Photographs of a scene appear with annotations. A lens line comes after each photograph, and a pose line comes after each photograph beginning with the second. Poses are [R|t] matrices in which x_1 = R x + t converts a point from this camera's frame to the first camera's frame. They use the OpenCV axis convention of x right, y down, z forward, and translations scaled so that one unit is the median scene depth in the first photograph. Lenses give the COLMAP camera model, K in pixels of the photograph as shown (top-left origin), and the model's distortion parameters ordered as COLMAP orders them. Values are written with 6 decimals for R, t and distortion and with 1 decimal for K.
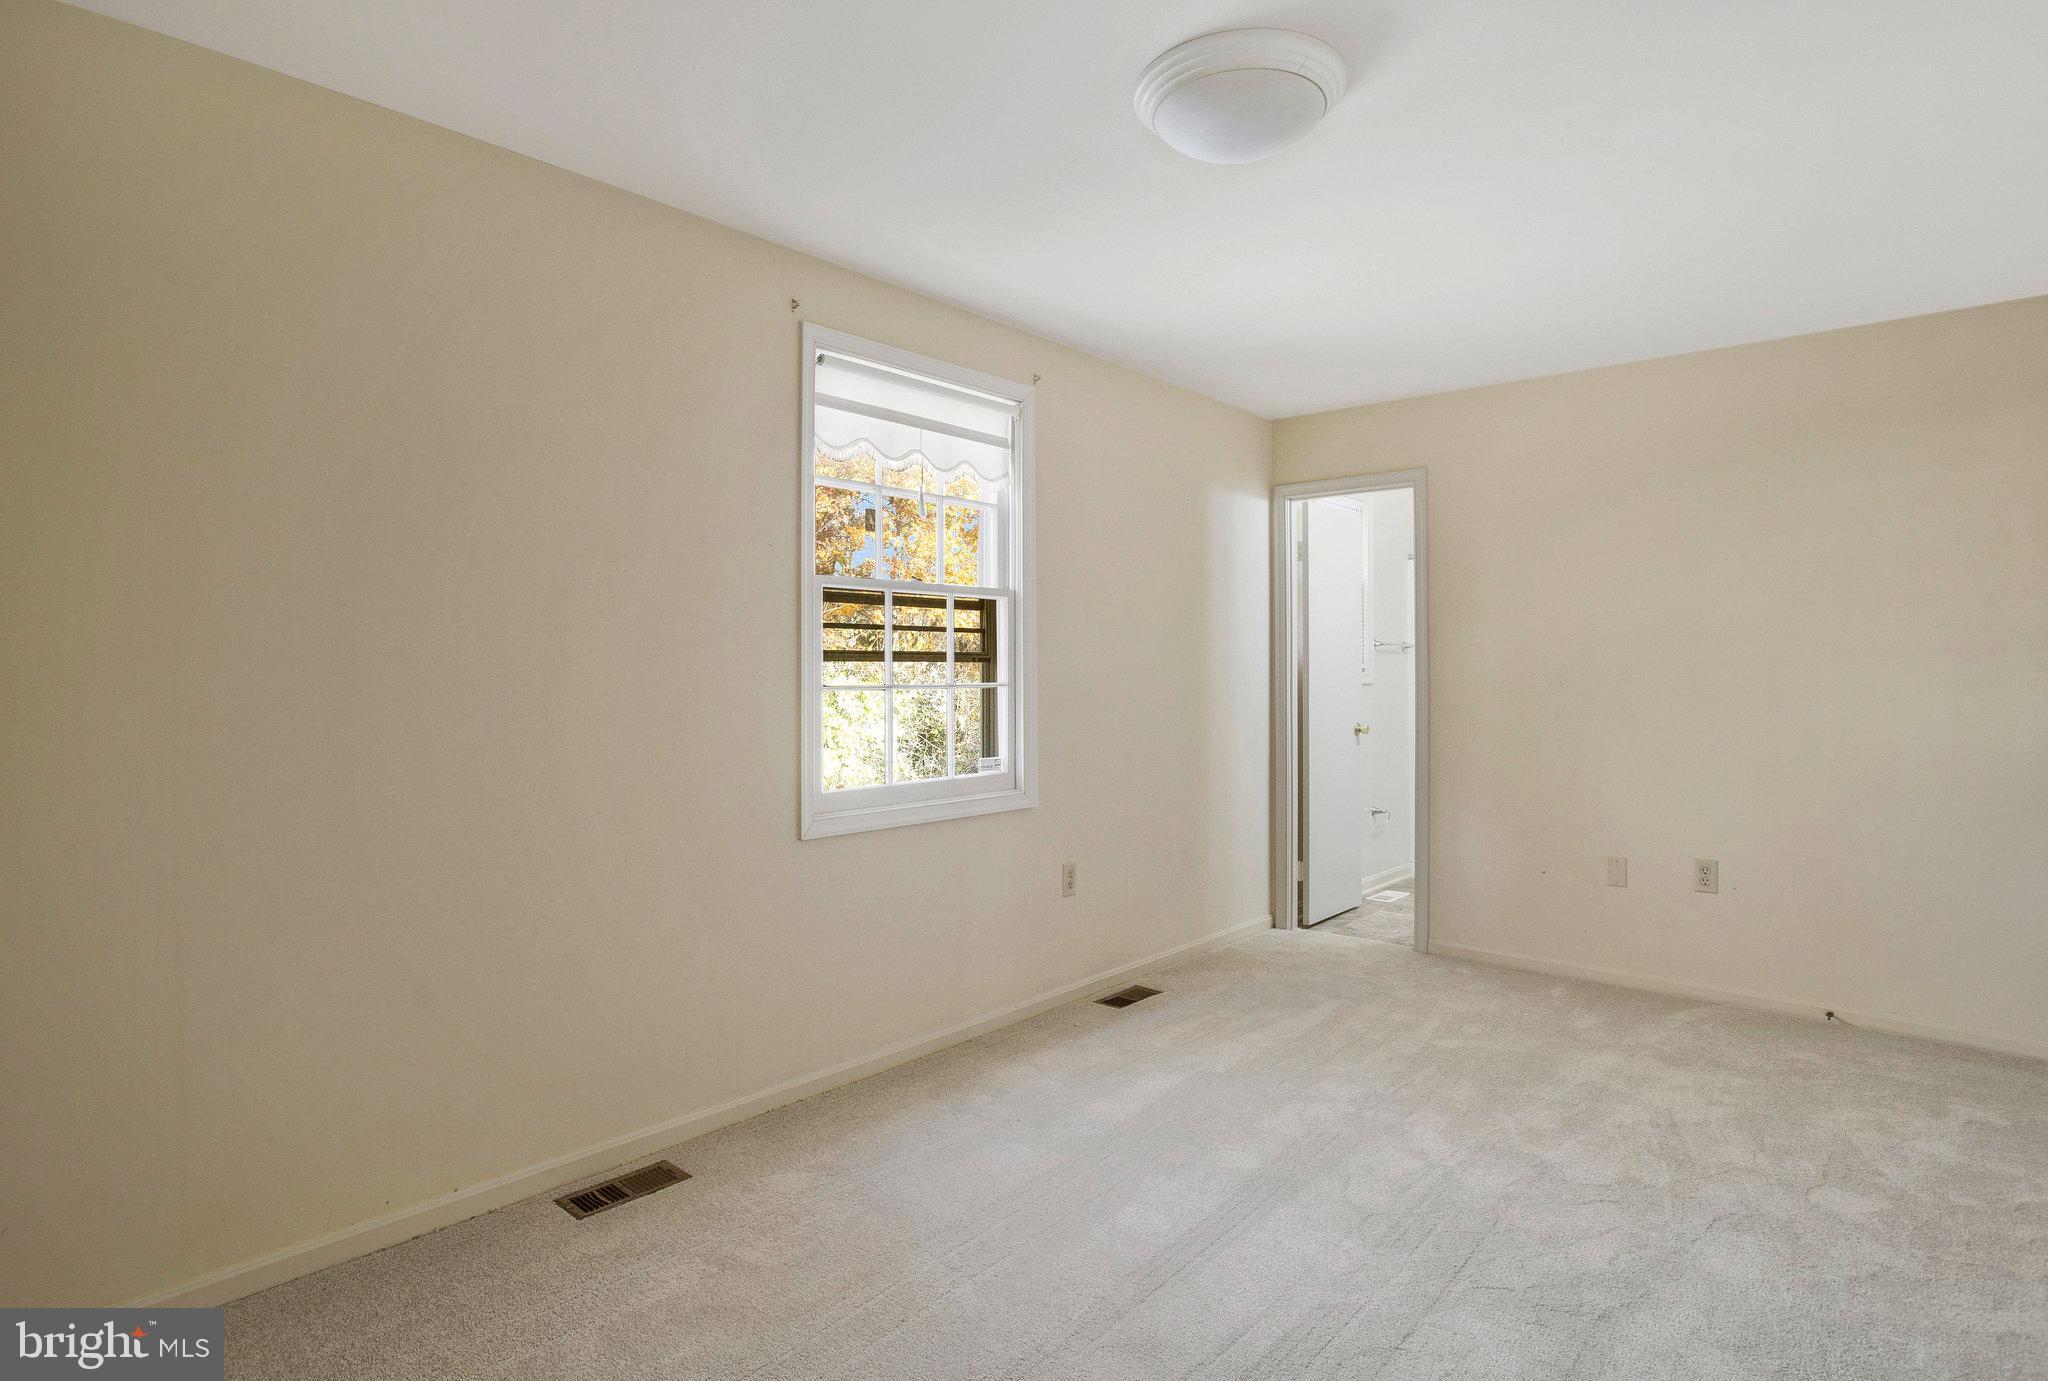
lens RADIAL K [[1027.0, 0, 1018.3], [0, 1027.0, 690.0], [0, 0, 1]] dist [-0.070915, 0.028078]
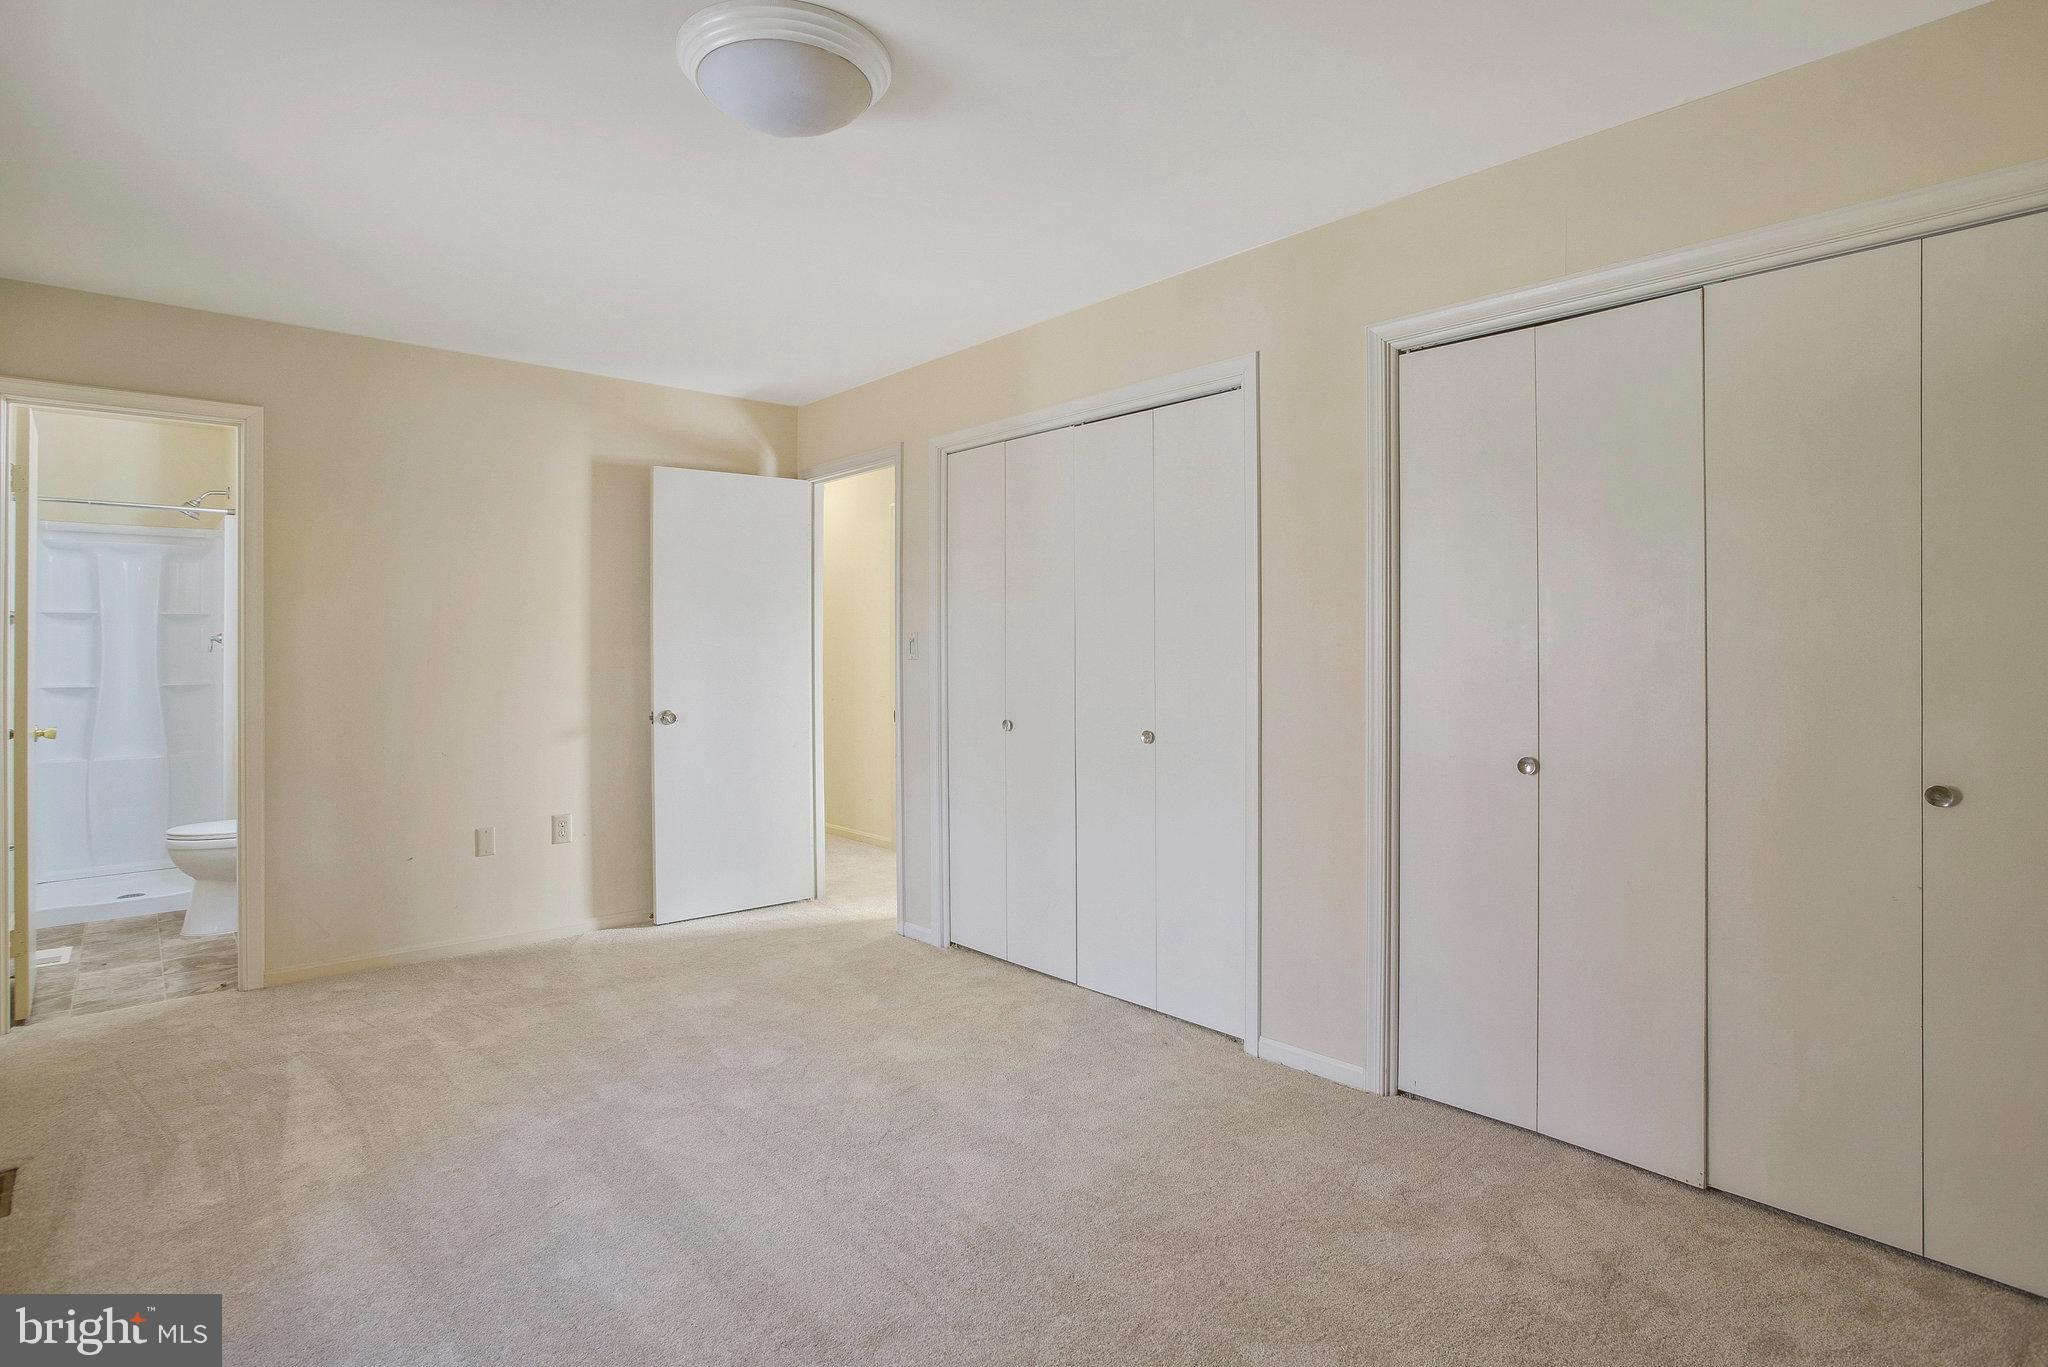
lens RADIAL K [[1027.0, 0, 1015.7], [0, 1027.0, 664.2], [0, 0, 1]] dist [-0.070915, 0.028078]
pose [[0.103233, -0.005730, 0.994641, -0.474066], [0.013826, 0.999895, 0.004325, 0.000925], [-0.994561, 0.013305, 0.103302, 0.426030]]
